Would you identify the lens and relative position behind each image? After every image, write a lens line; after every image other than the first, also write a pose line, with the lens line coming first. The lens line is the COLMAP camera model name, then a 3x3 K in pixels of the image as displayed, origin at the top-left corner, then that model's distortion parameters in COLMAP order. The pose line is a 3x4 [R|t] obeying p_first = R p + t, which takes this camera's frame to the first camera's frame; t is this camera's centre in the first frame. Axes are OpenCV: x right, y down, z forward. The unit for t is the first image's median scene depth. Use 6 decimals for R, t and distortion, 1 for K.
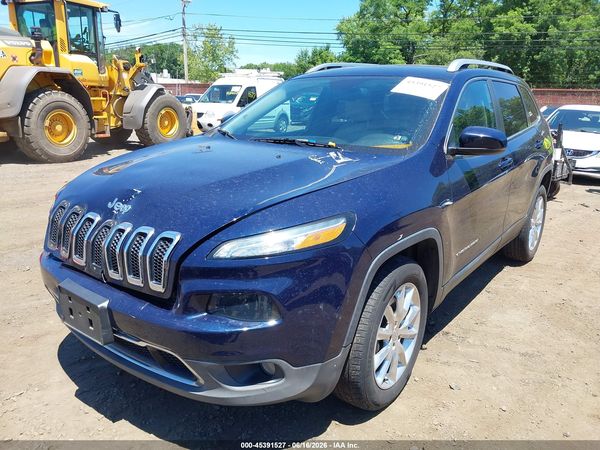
lens RADIAL K [[493.0, 0, 300.0], [0, 493.0, 225.0], [0, 0, 1]] dist [0.013440, 0.000142]
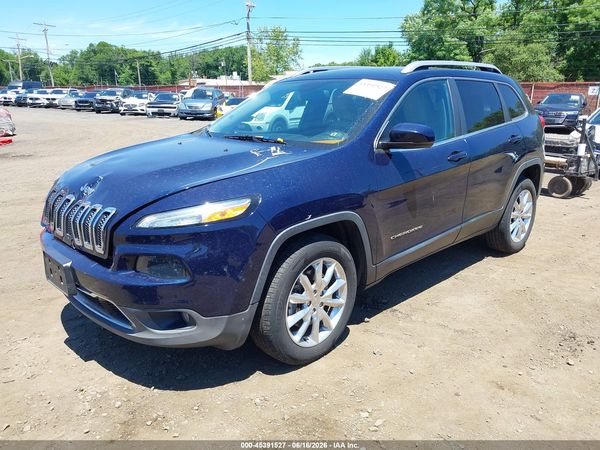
lens RADIAL K [[495.6, 0, 302.4], [0, 495.6, 221.9], [0, 0, 1]] dist [0.017476, 0.000043]
pose [[0.989997, 0.015142, -0.140271, 0.261789], [-0.015854, 0.999866, -0.003959, 0.030481], [0.140192, 0.006143, 0.990105, -0.136476]]
